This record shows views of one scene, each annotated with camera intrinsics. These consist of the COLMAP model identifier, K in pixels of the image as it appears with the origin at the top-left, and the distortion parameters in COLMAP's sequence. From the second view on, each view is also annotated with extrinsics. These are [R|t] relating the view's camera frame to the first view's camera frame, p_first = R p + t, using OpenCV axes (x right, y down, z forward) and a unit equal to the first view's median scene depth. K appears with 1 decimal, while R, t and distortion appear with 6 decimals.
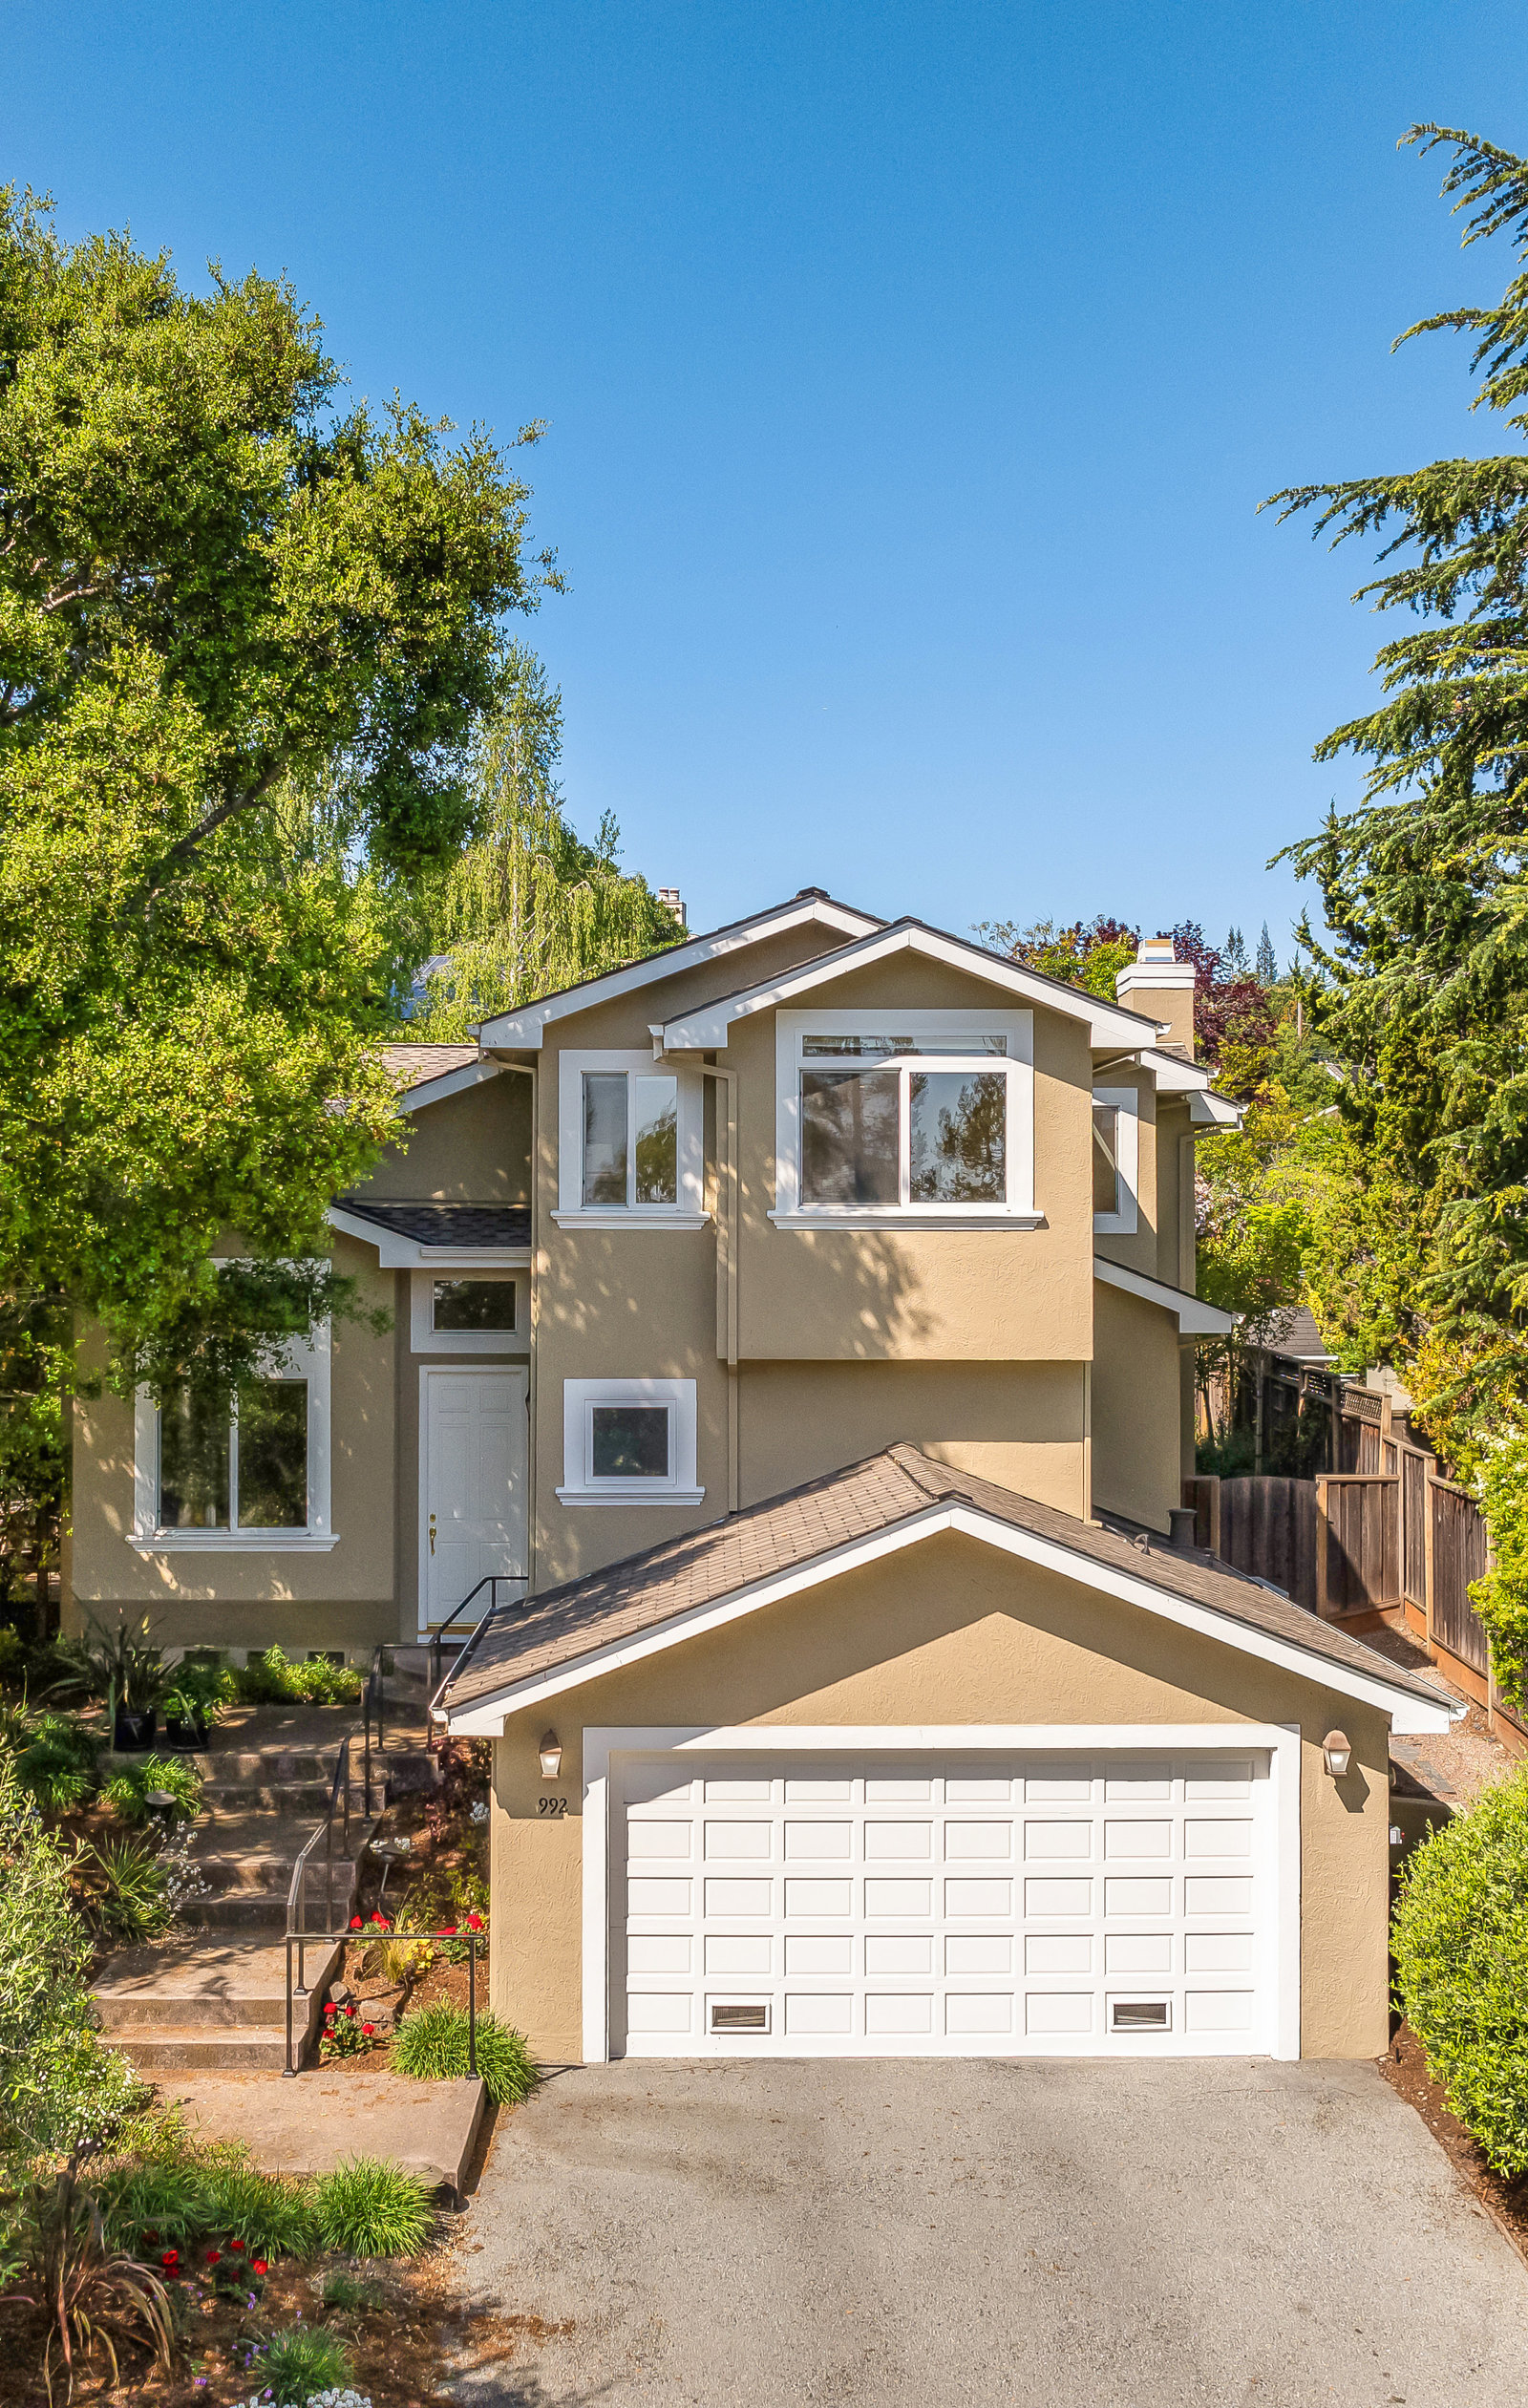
lens RADIAL K [[1643.9, 0, 699.4], [0, 1643.9, 1215.6], [0, 0, 1]] dist [-0.015141, -0.002294]
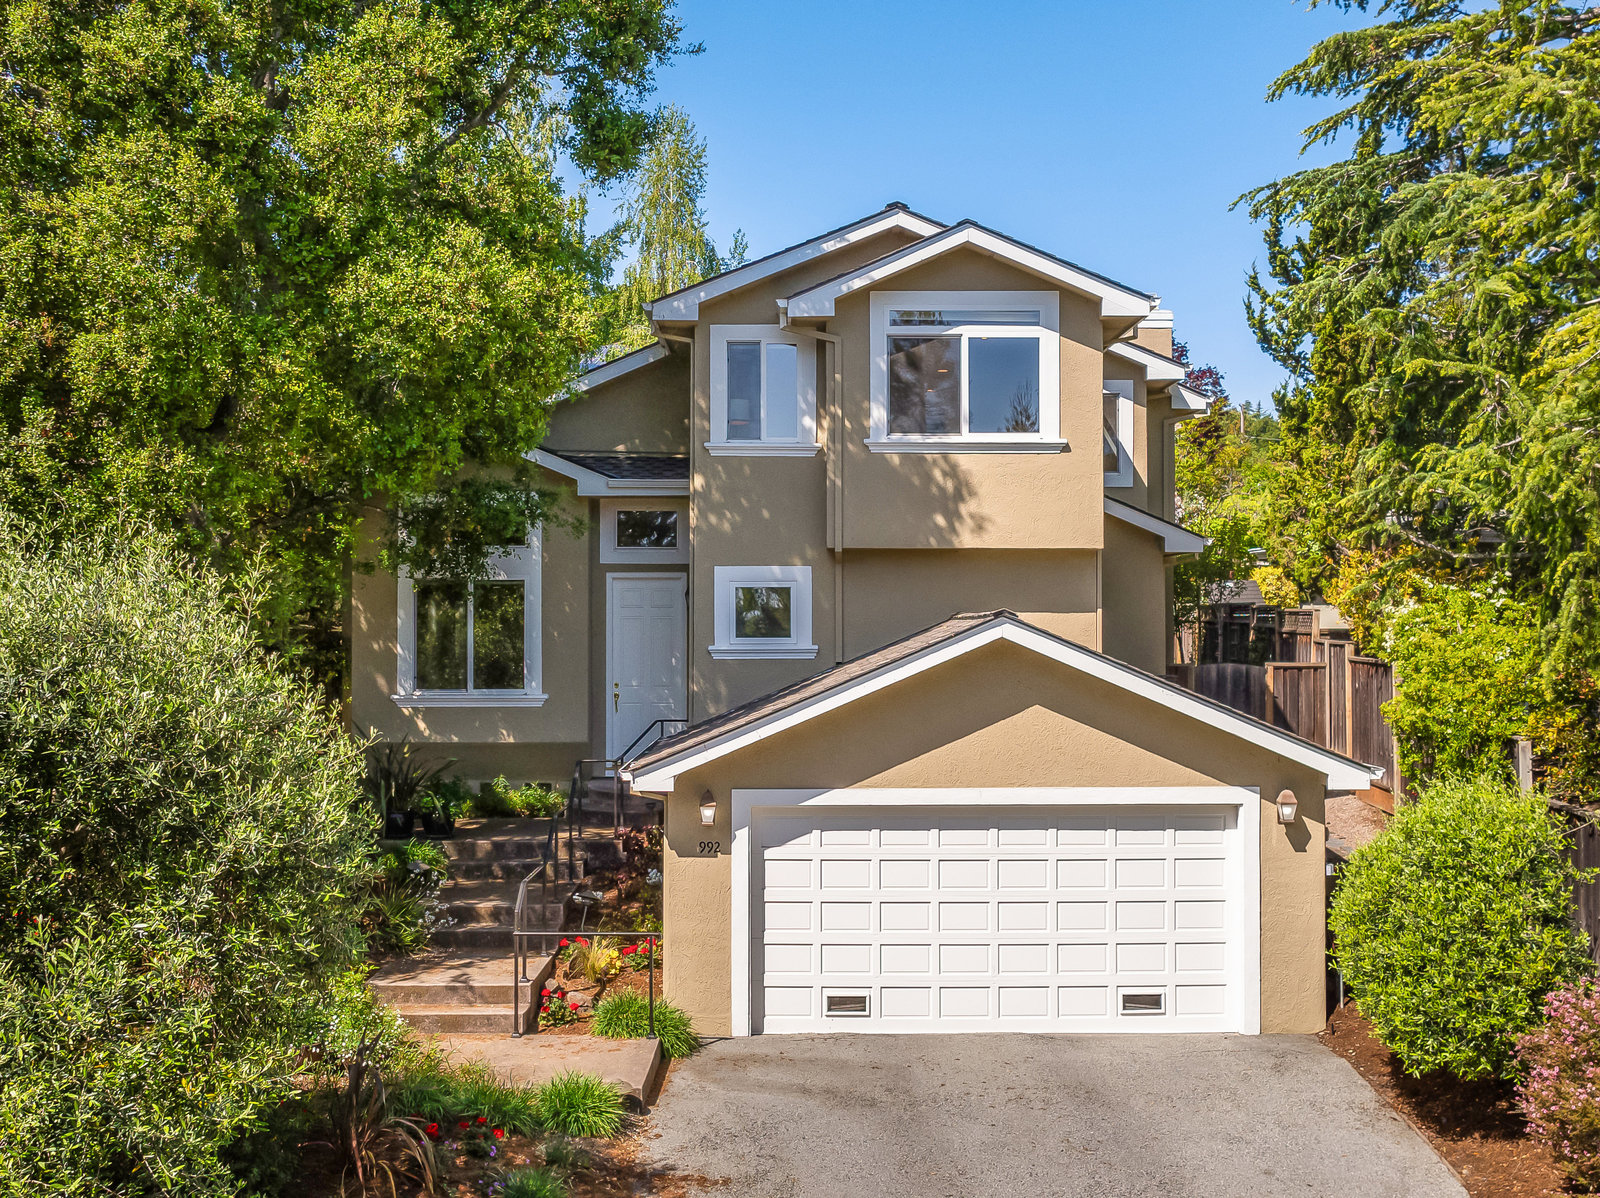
lens RADIAL K [[1205.2, 0, 800.0], [0, 1205.2, 599.0], [0, 0, 1]] dist [-0.014080, 0.000057]
pose [[0.999999, -0.001675, -0.000326, -0.013607], [0.001675, 0.999997, 0.001833, 0.149606], [0.000323, -0.001834, 0.999998, 0.002992]]
